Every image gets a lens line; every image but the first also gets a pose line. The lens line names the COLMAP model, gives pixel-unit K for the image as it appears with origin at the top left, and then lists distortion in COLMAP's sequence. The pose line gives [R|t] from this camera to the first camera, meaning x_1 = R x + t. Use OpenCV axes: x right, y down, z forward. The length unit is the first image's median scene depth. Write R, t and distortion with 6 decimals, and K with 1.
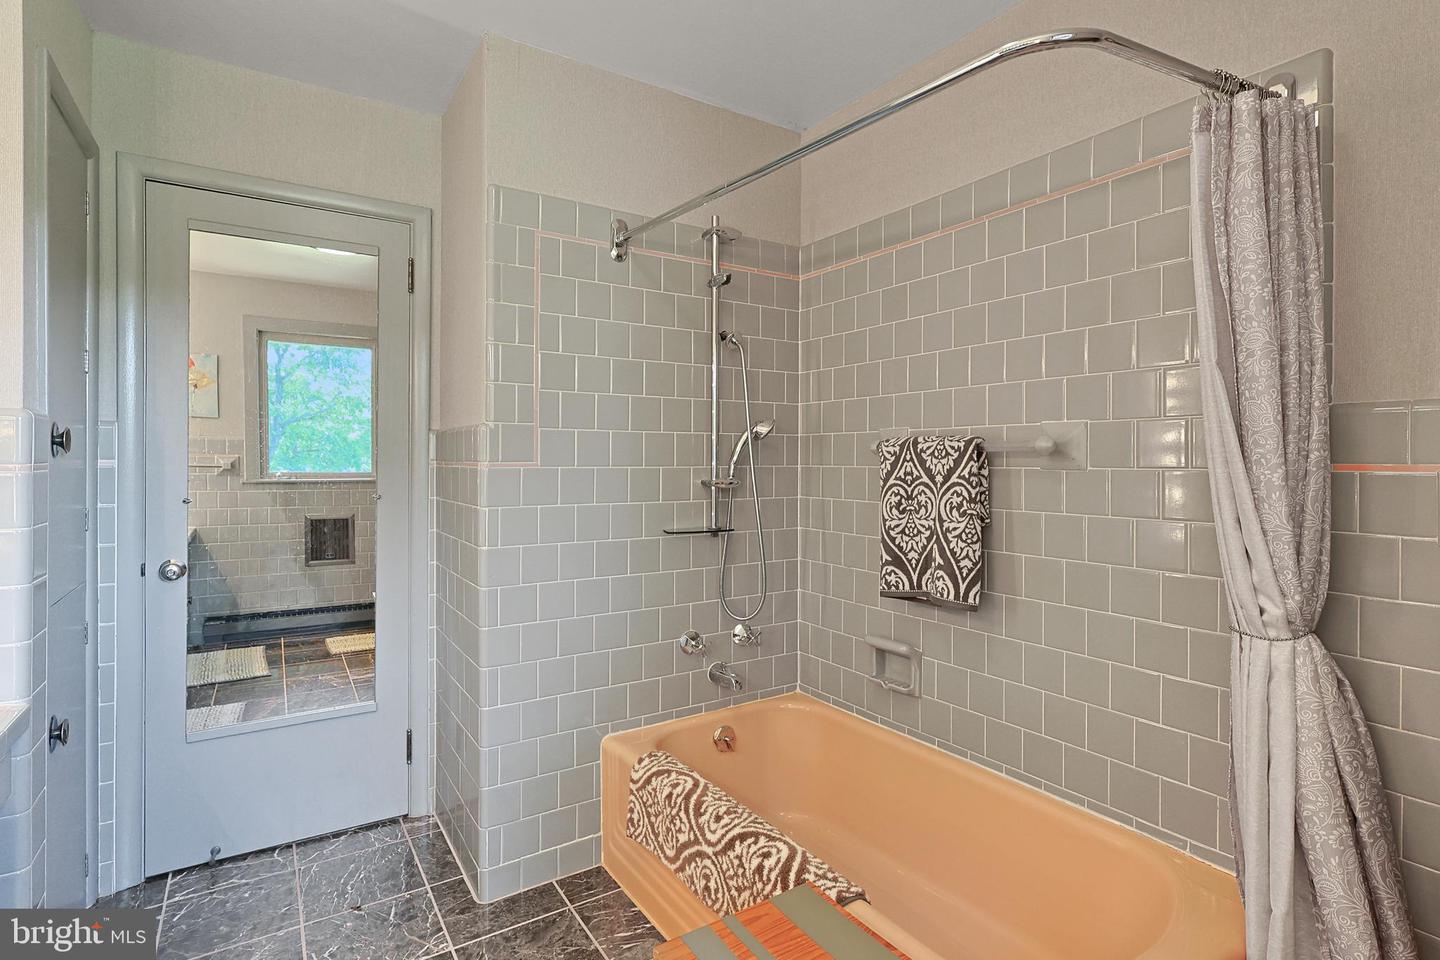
lens RADIAL K [[715.5, 0, 721.8], [0, 715.5, 457.0], [0, 0, 1]] dist [-0.000993, 0.000525]
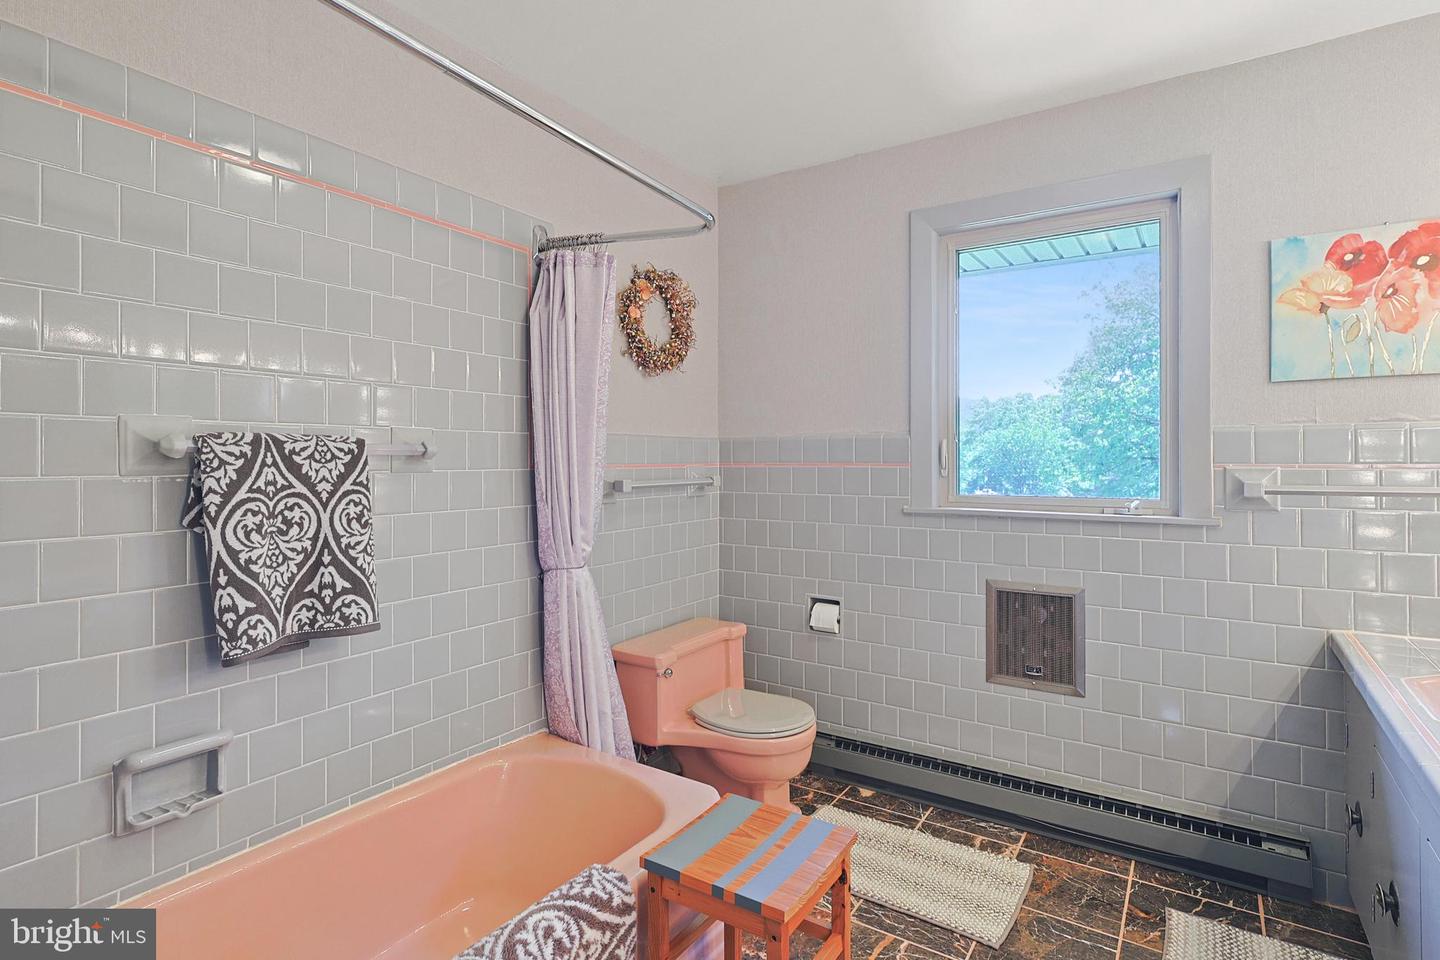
lens RADIAL K [[715.5, 0, 721.8], [0, 715.5, 457.0], [0, 0, 1]] dist [-0.000993, 0.000525]
pose [[-0.397054, 0.007422, 0.917765, -0.615374], [-0.000683, 0.999965, -0.008382, 0.002413], [-0.917795, -0.003955, -0.397035, 0.885989]]
